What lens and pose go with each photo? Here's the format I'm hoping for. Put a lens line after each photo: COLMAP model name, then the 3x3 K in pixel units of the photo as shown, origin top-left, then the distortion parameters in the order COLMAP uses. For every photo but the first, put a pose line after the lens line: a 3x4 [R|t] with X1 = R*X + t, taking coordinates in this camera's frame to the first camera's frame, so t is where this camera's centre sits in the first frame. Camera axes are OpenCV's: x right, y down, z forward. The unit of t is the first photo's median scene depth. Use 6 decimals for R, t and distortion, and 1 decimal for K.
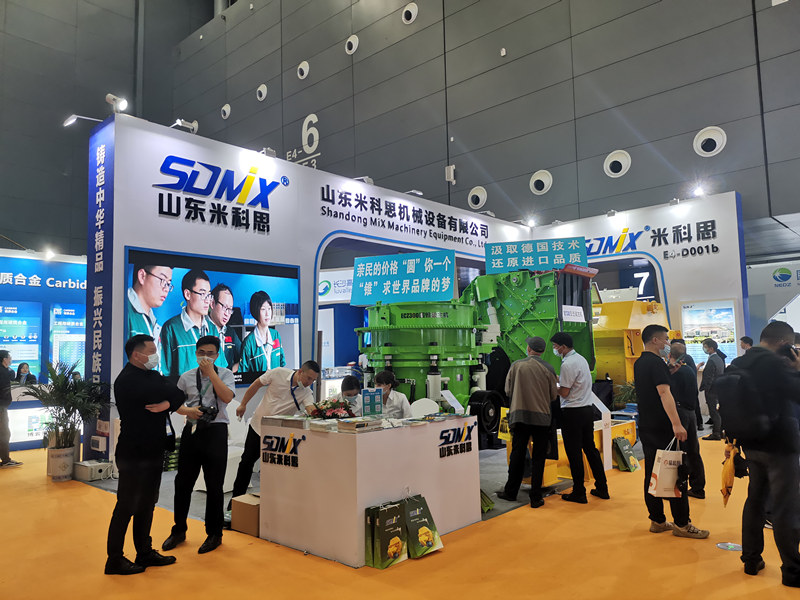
lens RADIAL K [[601.3, 0, 400.0], [0, 601.3, 300.0], [0, 0, 1]] dist [0.091652, -0.121081]
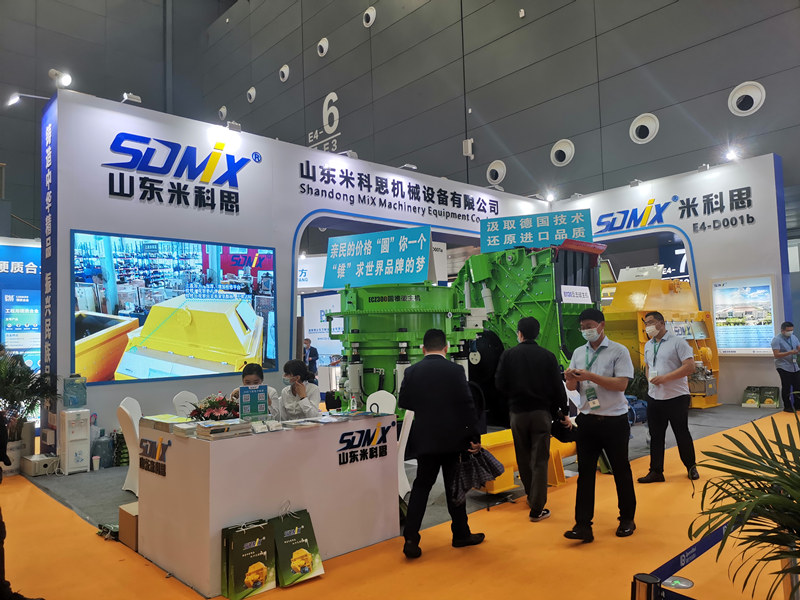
lens RADIAL K [[601.3, 0, 400.0], [0, 601.3, 300.0], [0, 0, 1]] dist [0.091652, -0.121081]
pose [[0.995366, -0.013149, -0.095254, 0.109491], [0.015717, 0.999531, 0.026264, 0.002837], [0.094864, -0.027639, 0.995106, 0.074855]]
